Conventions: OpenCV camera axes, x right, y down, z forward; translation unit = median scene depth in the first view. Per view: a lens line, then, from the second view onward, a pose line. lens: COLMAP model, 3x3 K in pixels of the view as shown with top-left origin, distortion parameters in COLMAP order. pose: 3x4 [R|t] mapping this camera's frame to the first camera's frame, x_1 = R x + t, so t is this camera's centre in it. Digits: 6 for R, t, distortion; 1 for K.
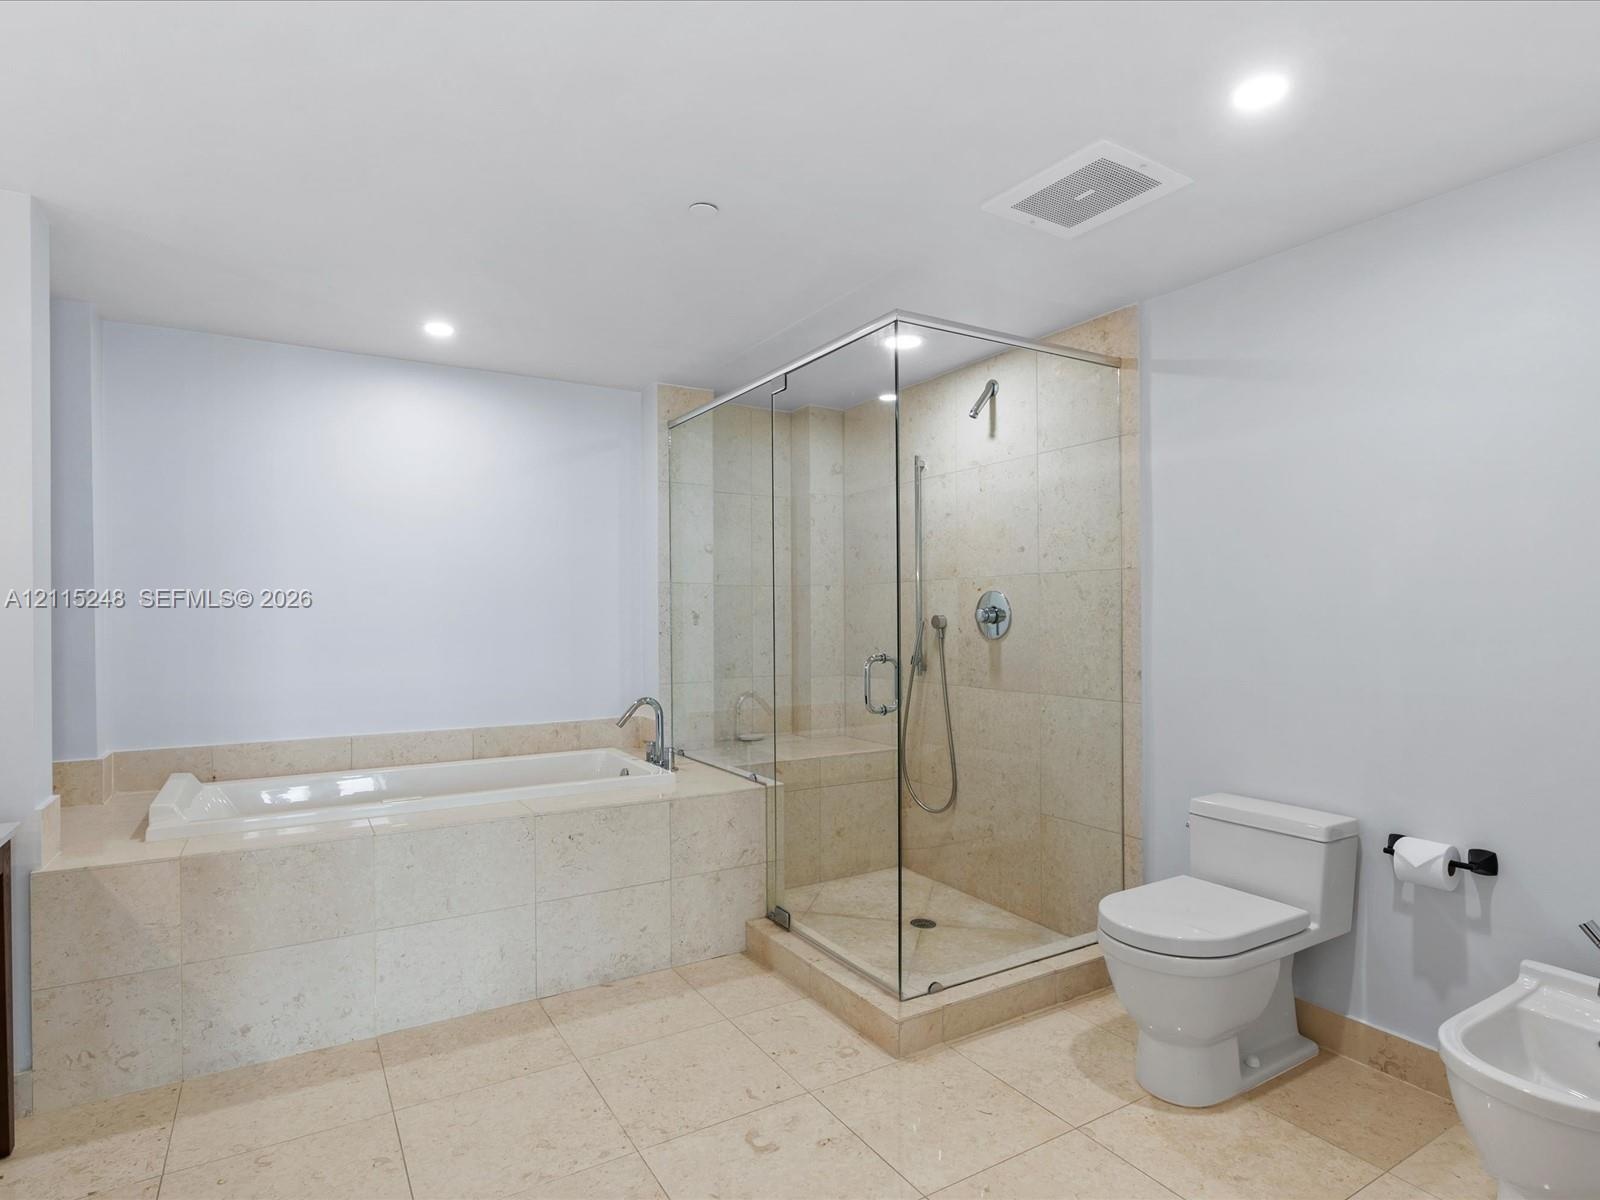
lens RADIAL K [[860.8, 0, 789.0], [0, 860.8, 607.7], [0, 0, 1]] dist [-0.009116, 0.005512]
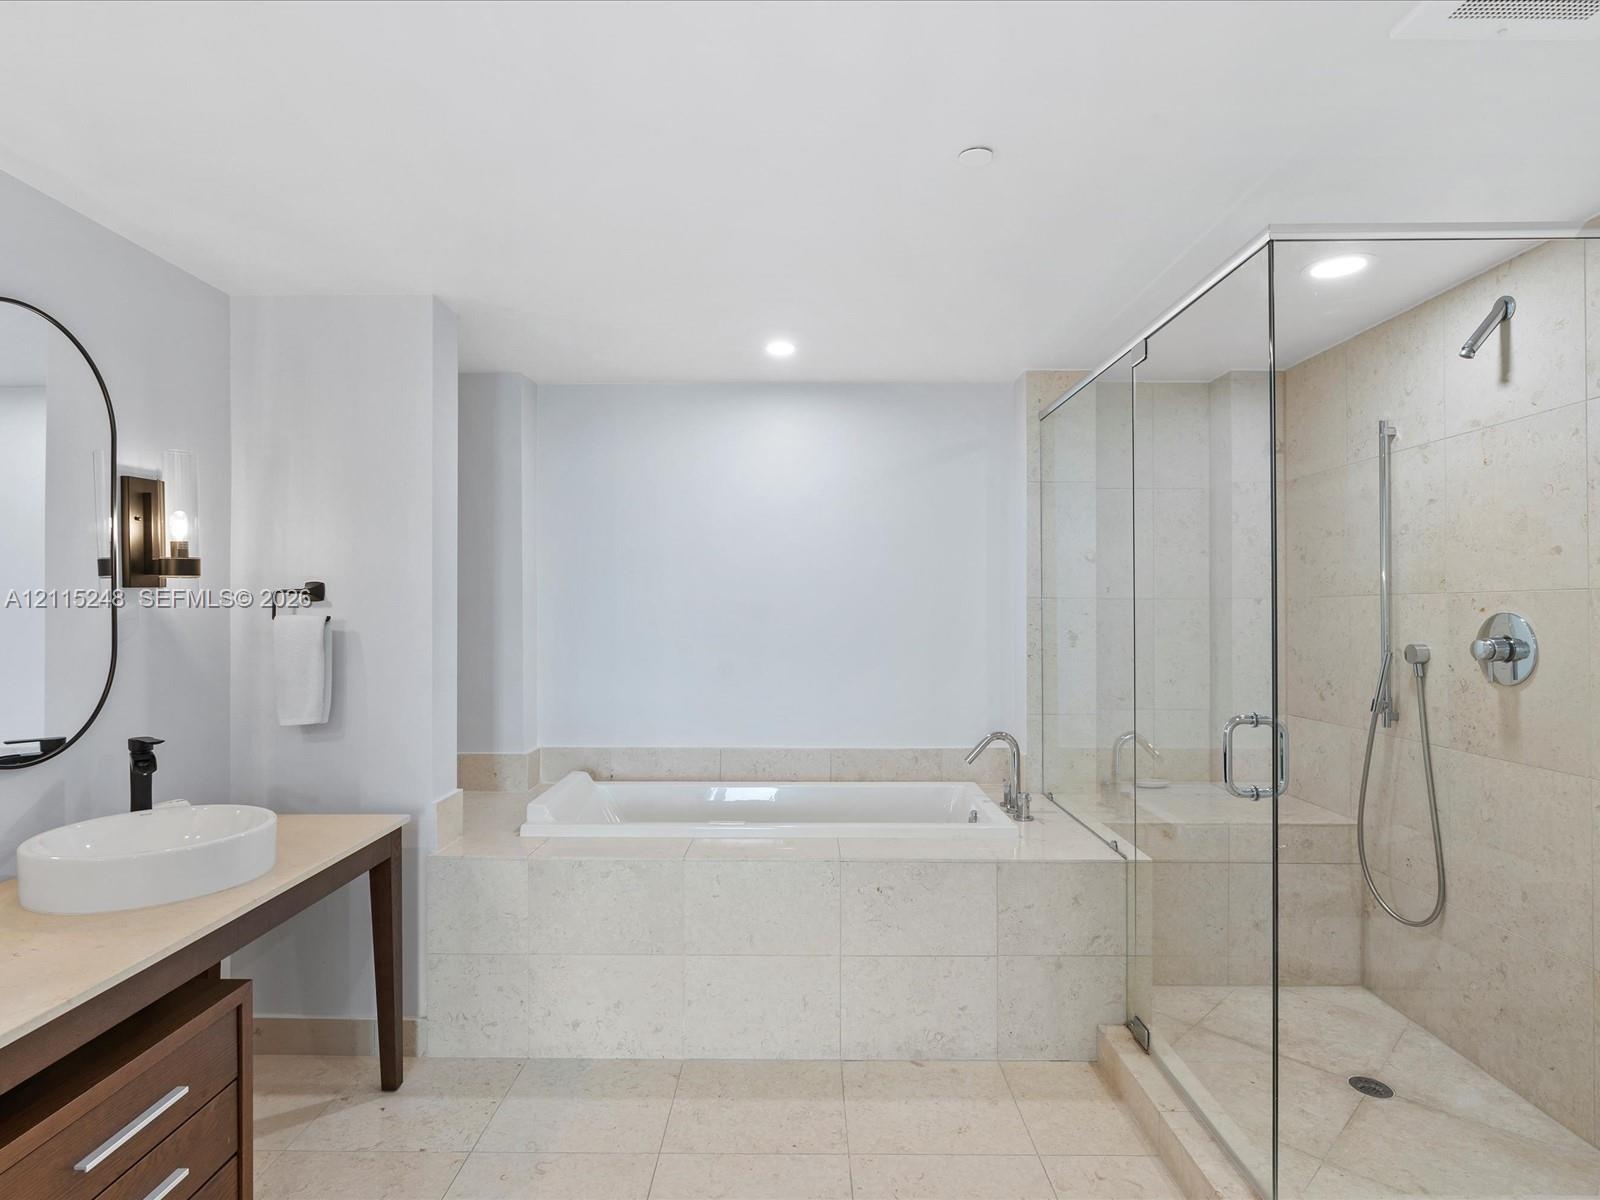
lens RADIAL K [[860.8, 0, 800.9], [0, 860.8, 596.0], [0, 0, 1]] dist [-0.009116, 0.005512]
pose [[0.852063, -0.003032, -0.523431, 0.127350], [0.001135, 0.999992, -0.003945, -0.032342], [0.523438, 0.002767, 0.852059, 0.156887]]
